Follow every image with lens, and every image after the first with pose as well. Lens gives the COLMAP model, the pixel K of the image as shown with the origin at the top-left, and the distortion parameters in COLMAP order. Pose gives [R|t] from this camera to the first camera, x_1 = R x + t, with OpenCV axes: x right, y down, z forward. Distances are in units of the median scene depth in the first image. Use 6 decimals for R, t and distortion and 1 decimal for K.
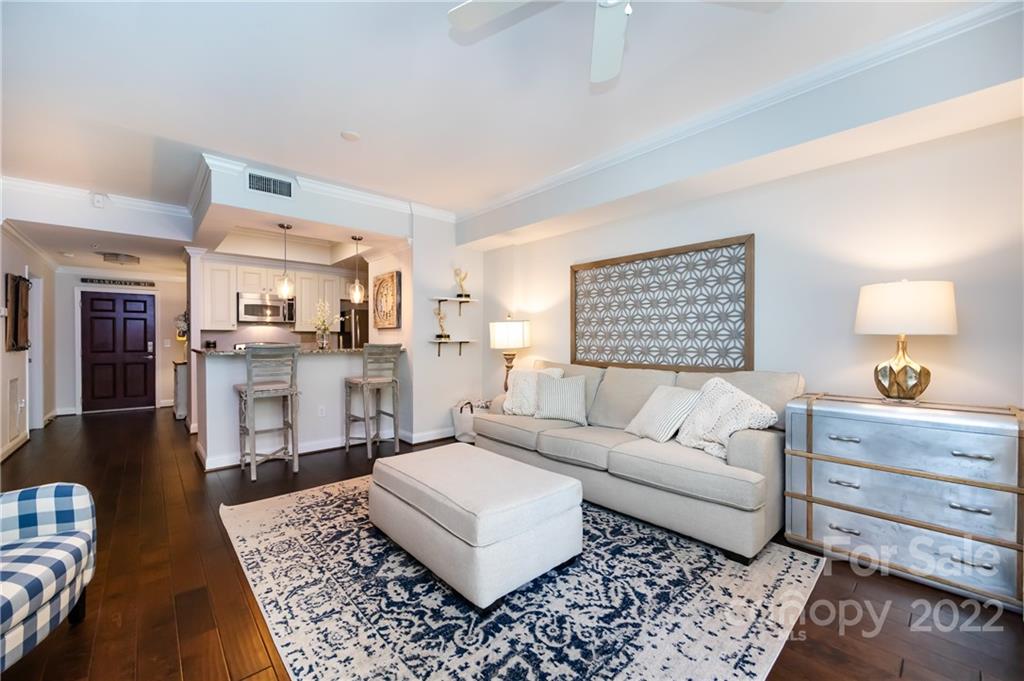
lens RADIAL K [[404.0, 0, 513.3], [0, 404.0, 343.3], [0, 0, 1]] dist [-0.004554, -0.000047]
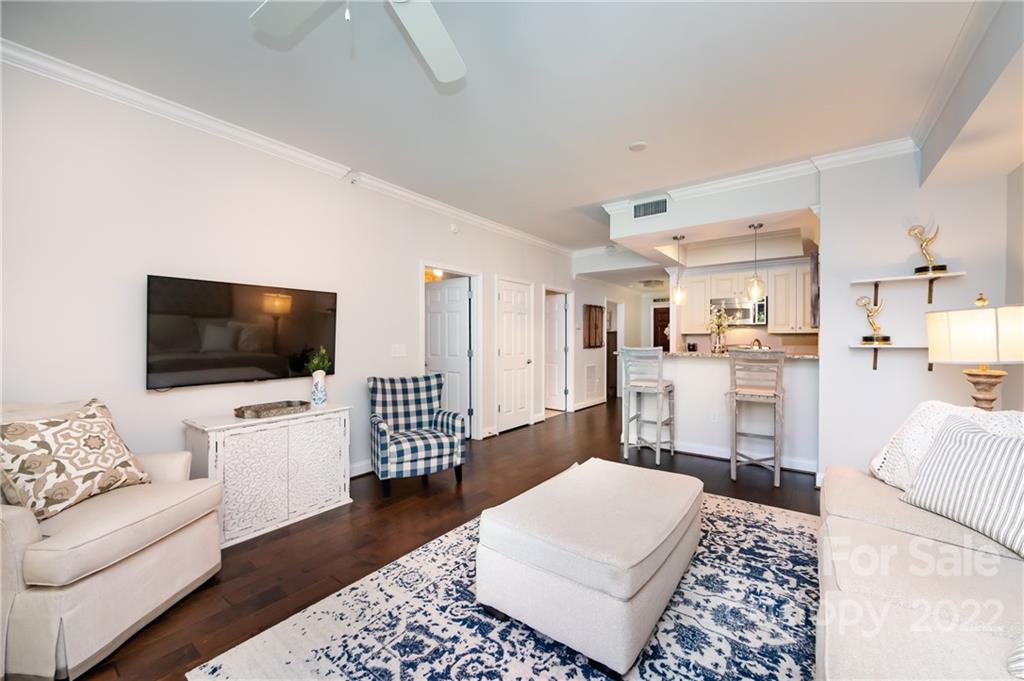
lens RADIAL K [[404.0, 0, 515.3], [0, 404.0, 337.9], [0, 0, 1]] dist [-0.004554, -0.000047]
pose [[0.192490, -0.005682, -0.981282, 0.767220], [-0.011524, 0.999901, -0.008050, -0.015412], [0.981231, 0.012858, 0.192405, 0.692904]]
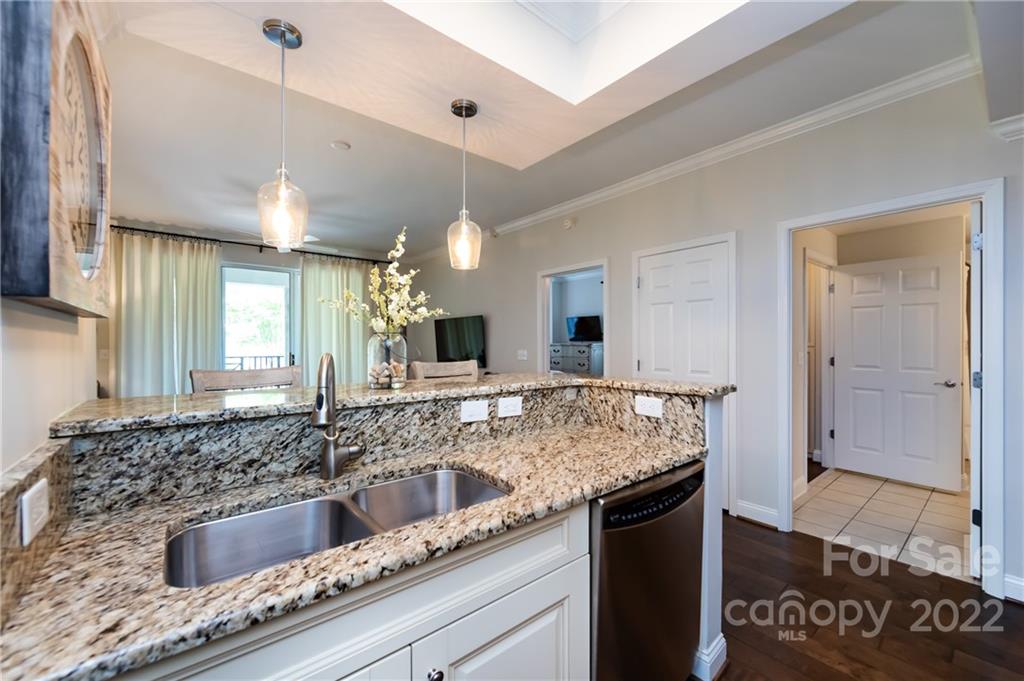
lens RADIAL K [[404.0, 0, 515.6], [0, 404.0, 342.7], [0, 0, 1]] dist [-0.004554, -0.000047]
pose [[-0.998438, 0.003838, 0.055736, -1.256380], [0.004626, 0.999891, 0.014021, -0.062052], [-0.055676, 0.014257, -0.998347, 2.733171]]
